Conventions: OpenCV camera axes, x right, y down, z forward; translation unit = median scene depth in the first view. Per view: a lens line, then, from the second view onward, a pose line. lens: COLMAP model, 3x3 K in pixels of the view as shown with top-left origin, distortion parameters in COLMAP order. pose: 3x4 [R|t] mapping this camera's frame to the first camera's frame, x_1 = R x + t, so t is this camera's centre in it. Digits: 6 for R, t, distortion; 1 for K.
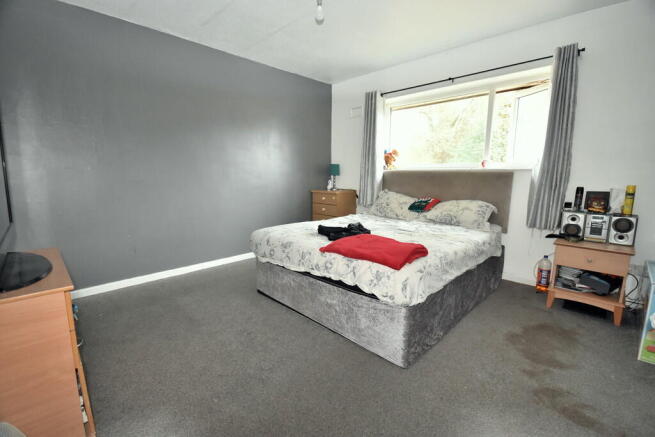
lens RADIAL K [[290.2, 0, 327.5], [0, 290.2, 218.5], [0, 0, 1]] dist [0.000068, -0.000188]
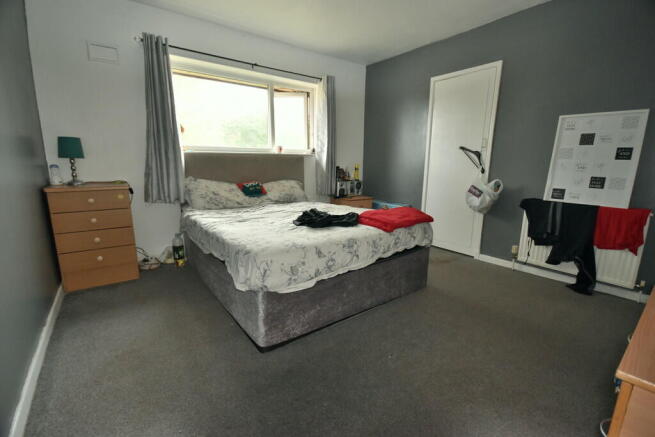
lens RADIAL K [[290.2, 0, 327.5], [0, 290.2, 218.5], [0, 0, 1]] dist [0.000068, -0.000188]
pose [[0.140631, -0.195455, 0.970577, -0.656515], [0.143557, 0.973985, 0.175340, -0.092413], [-0.979599, 0.114675, 0.165031, 0.645866]]
